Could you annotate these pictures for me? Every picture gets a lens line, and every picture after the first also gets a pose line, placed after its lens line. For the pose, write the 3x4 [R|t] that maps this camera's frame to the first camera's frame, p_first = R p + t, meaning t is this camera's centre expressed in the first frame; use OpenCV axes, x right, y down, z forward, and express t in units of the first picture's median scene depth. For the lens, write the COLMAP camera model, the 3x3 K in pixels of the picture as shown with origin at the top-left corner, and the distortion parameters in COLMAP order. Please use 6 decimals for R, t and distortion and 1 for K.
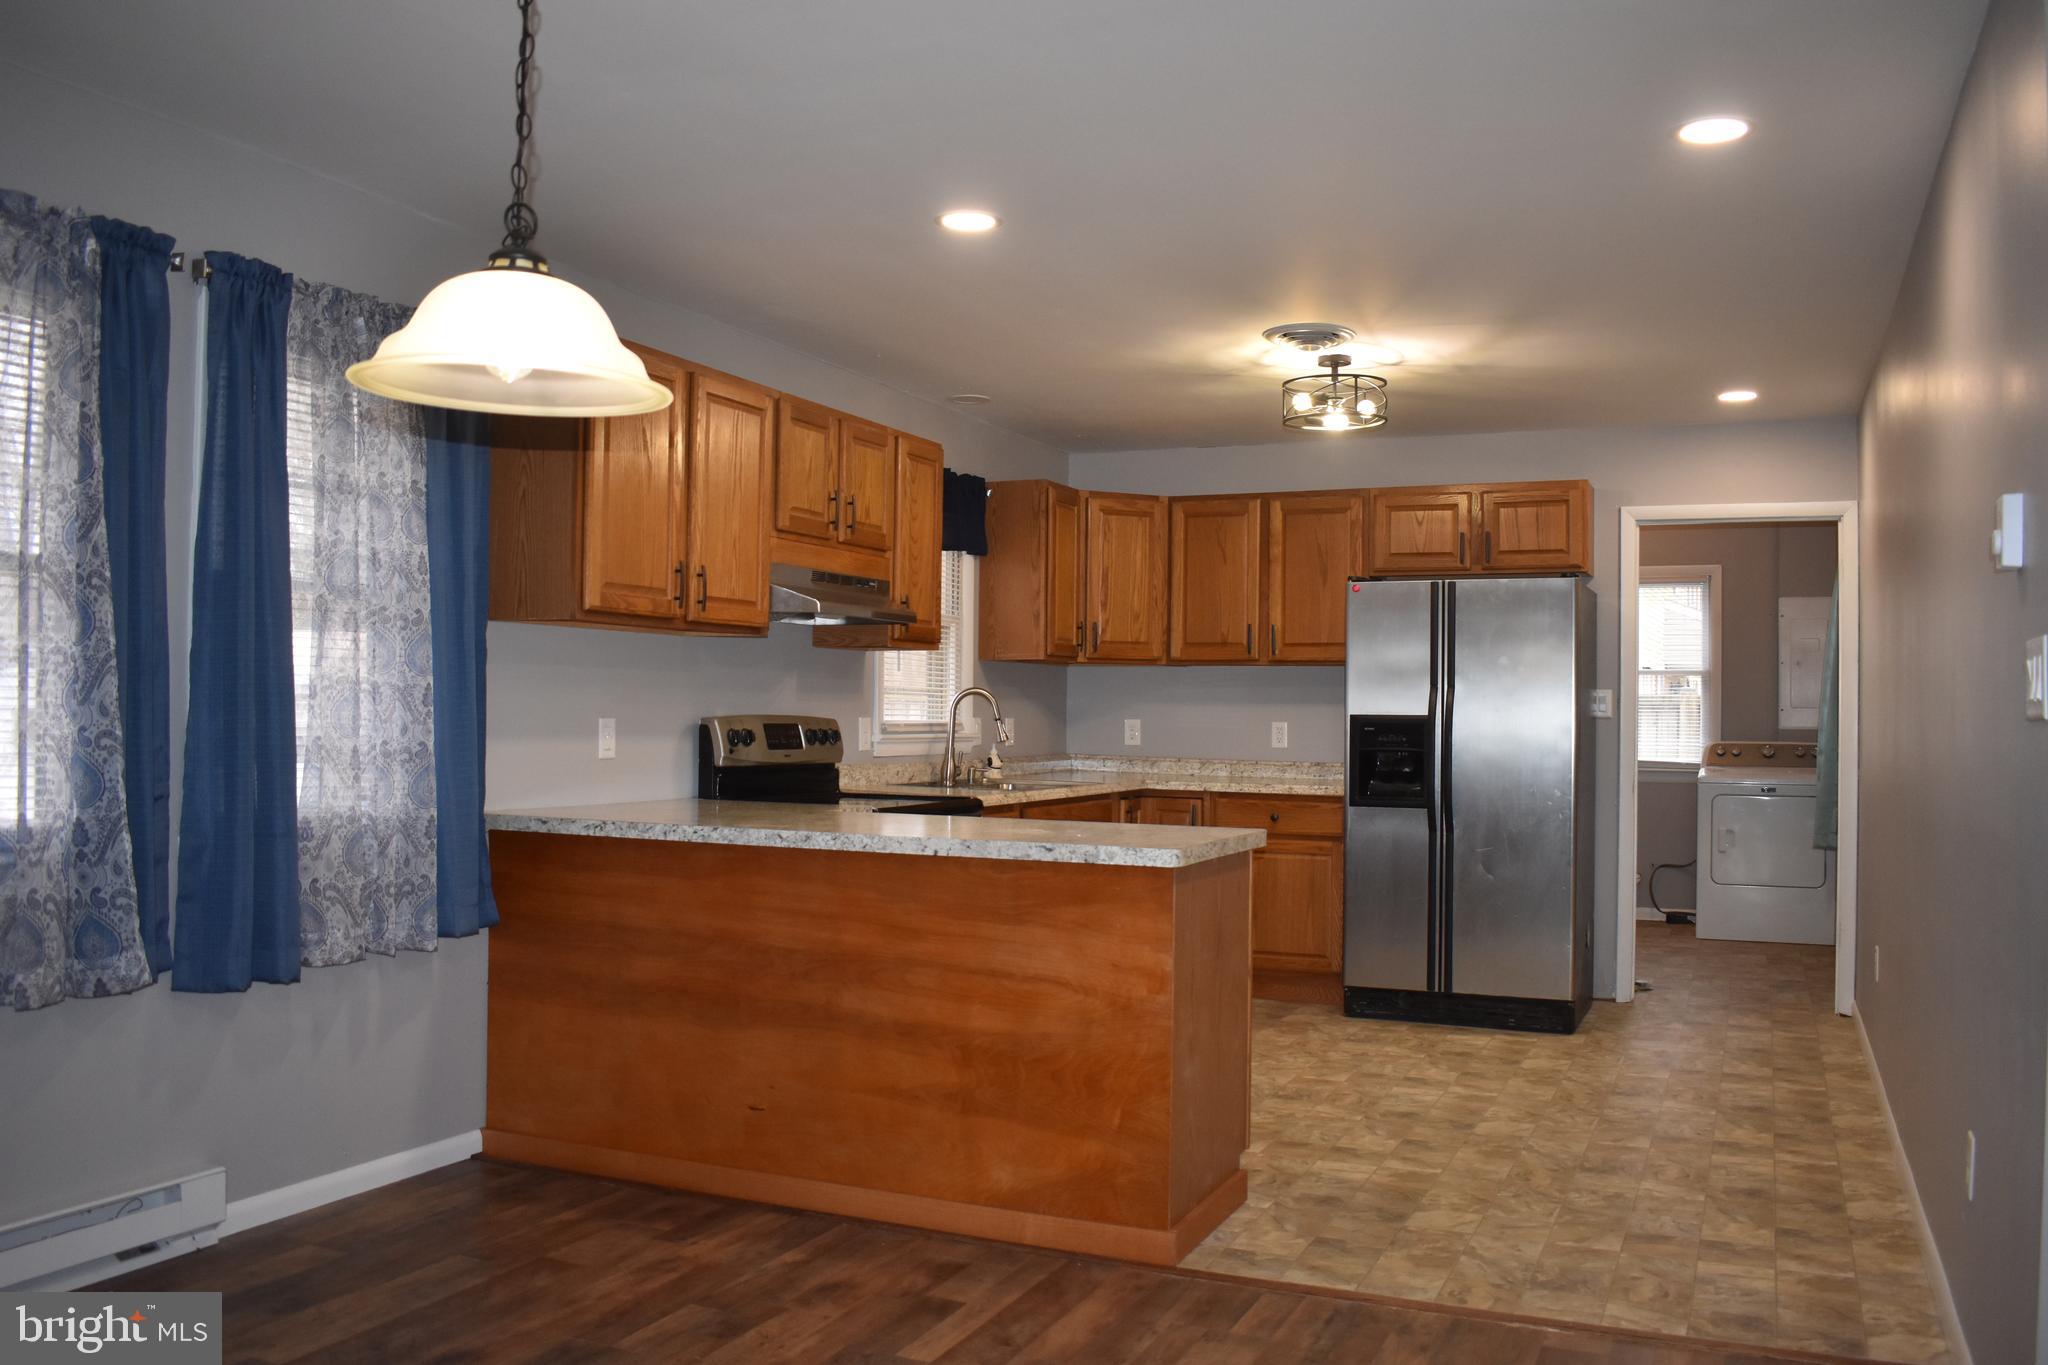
lens RADIAL K [[1679.9, 0, 1034.0], [0, 1679.9, 684.1], [0, 0, 1]] dist [-0.090760, 0.014855]
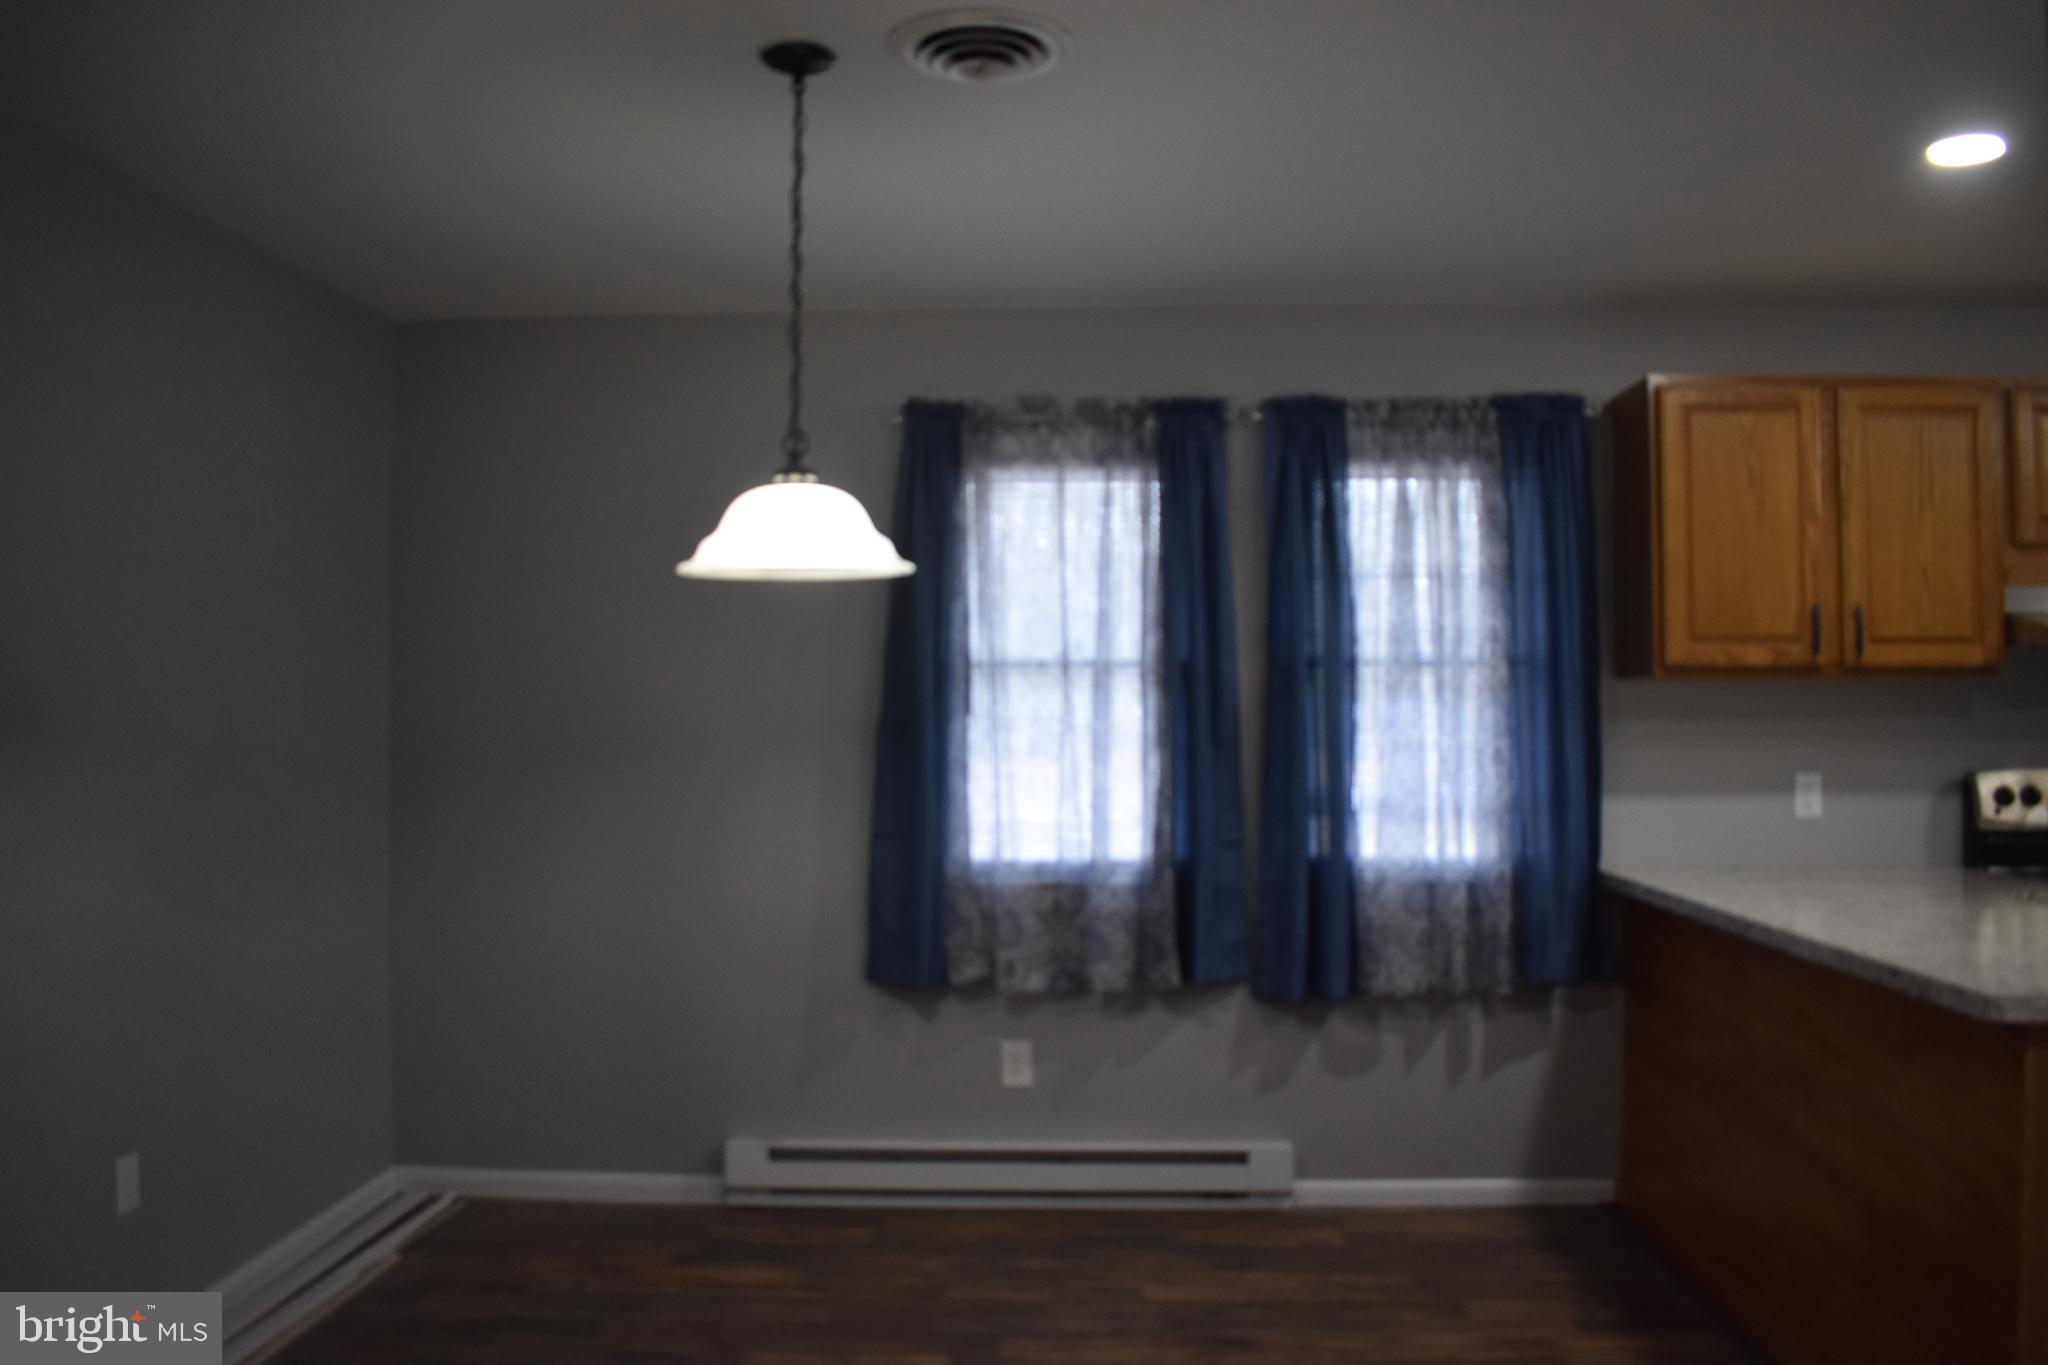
lens RADIAL K [[1601.4, 0, 1032.8], [0, 1601.4, 682.6], [0, 0, 1]] dist [-0.093869, 0.015206]
pose [[0.364439, -0.036615, -0.930507, 0.436249], [0.024224, 0.999261, -0.029833, -0.016366], [0.930912, -0.011668, 0.365057, 0.315481]]
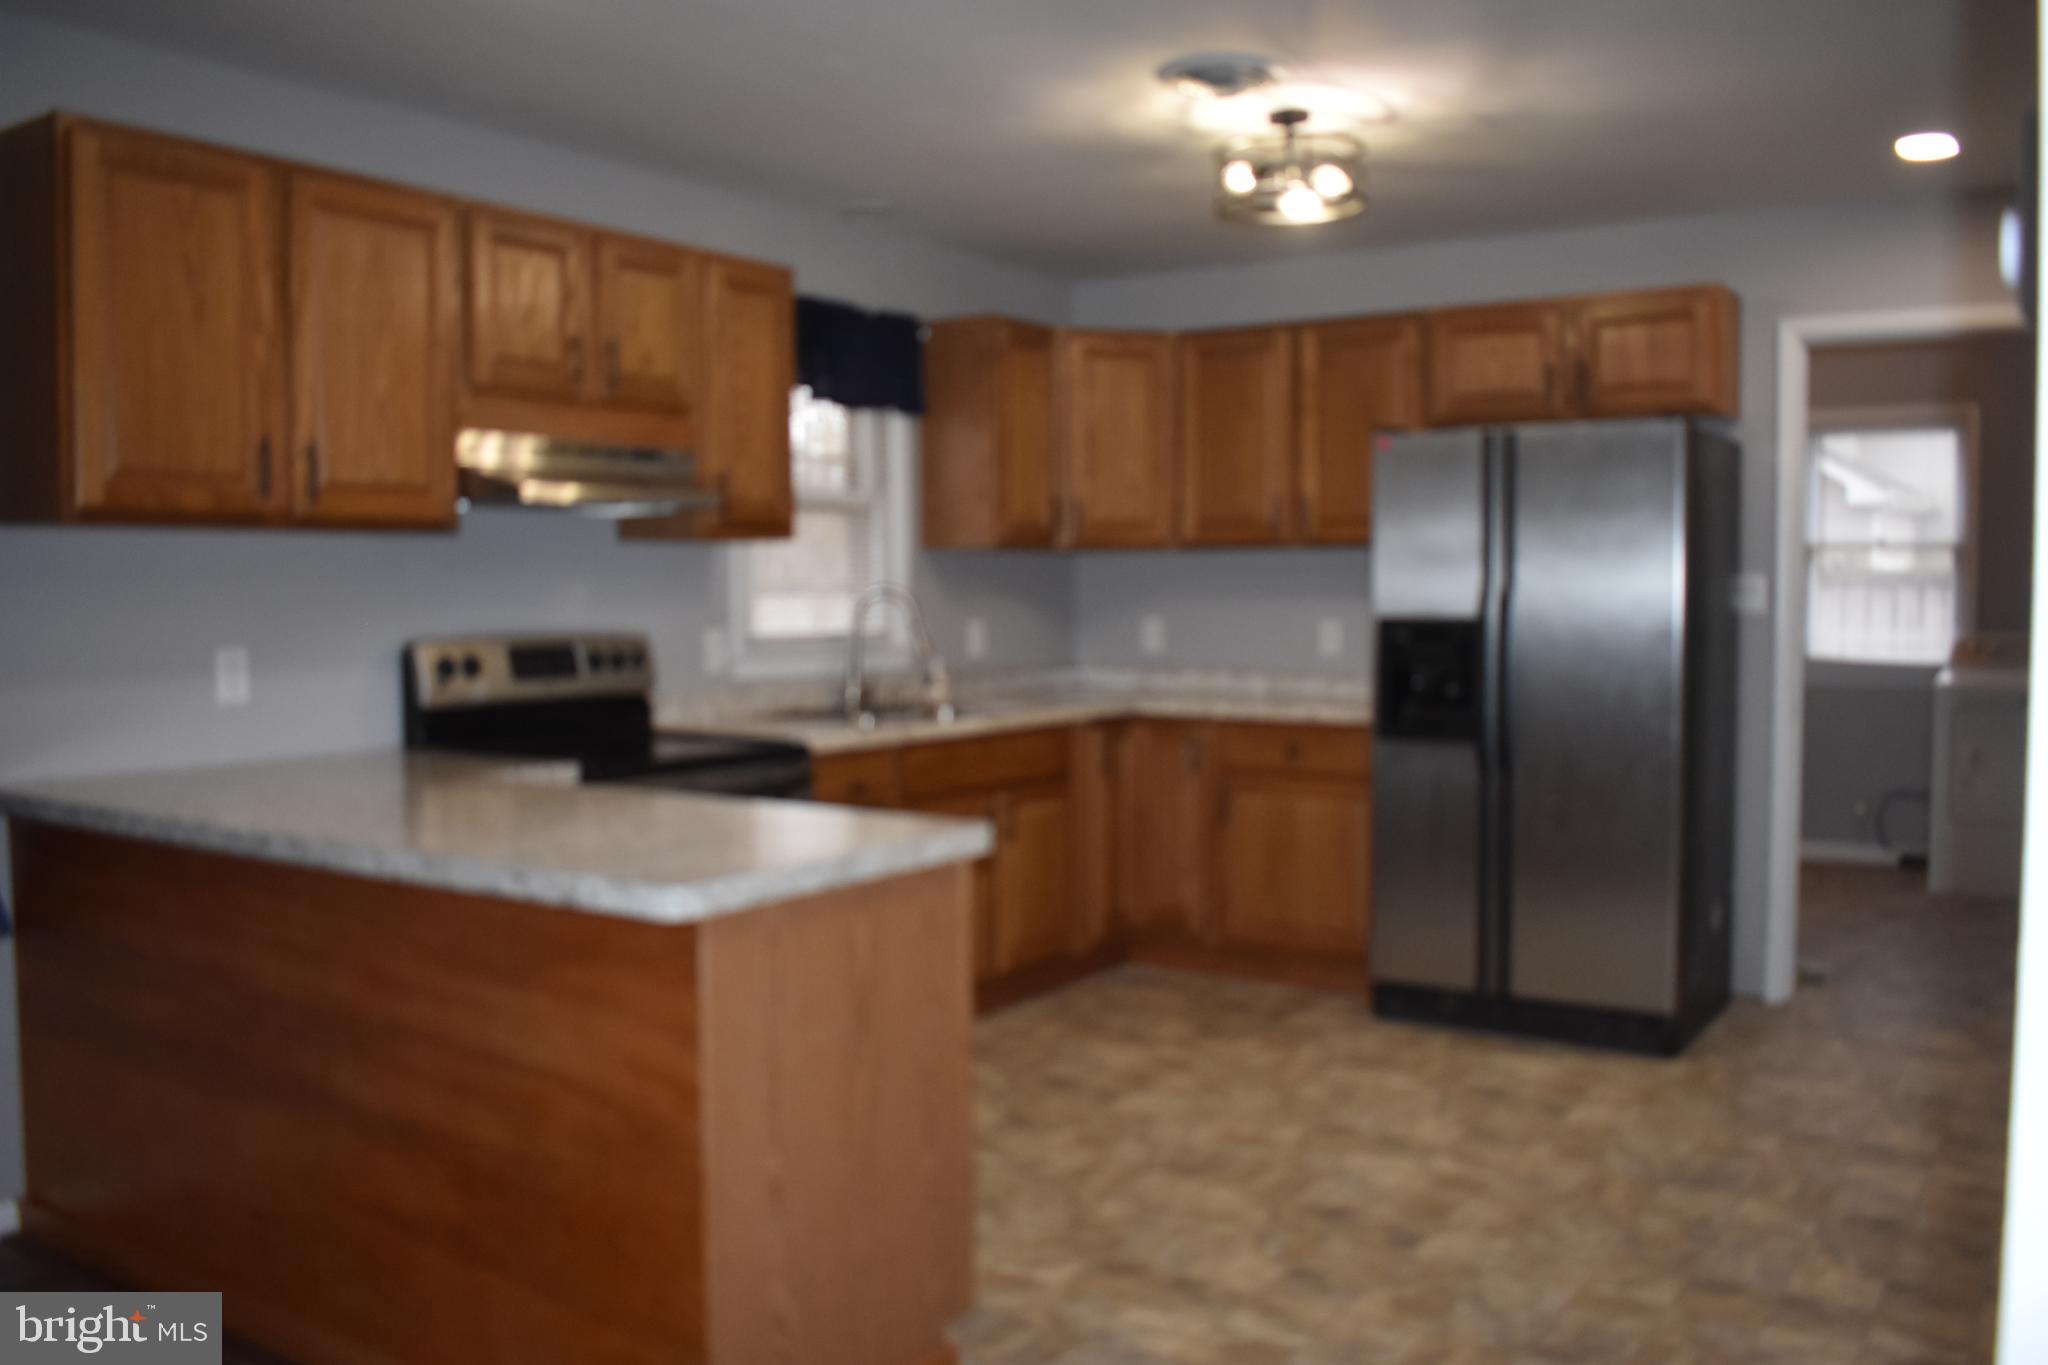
lens RADIAL K [[1706.6, 0, 1024.0], [0, 1706.6, 682.5], [0, 0, 1]] dist [-0.085276, 0.001611]
pose [[0.984192, -0.006468, -0.176986, 0.252851], [0.019093, 0.997384, 0.069722, -0.011447], [0.176072, -0.071999, 0.981741, 0.352032]]
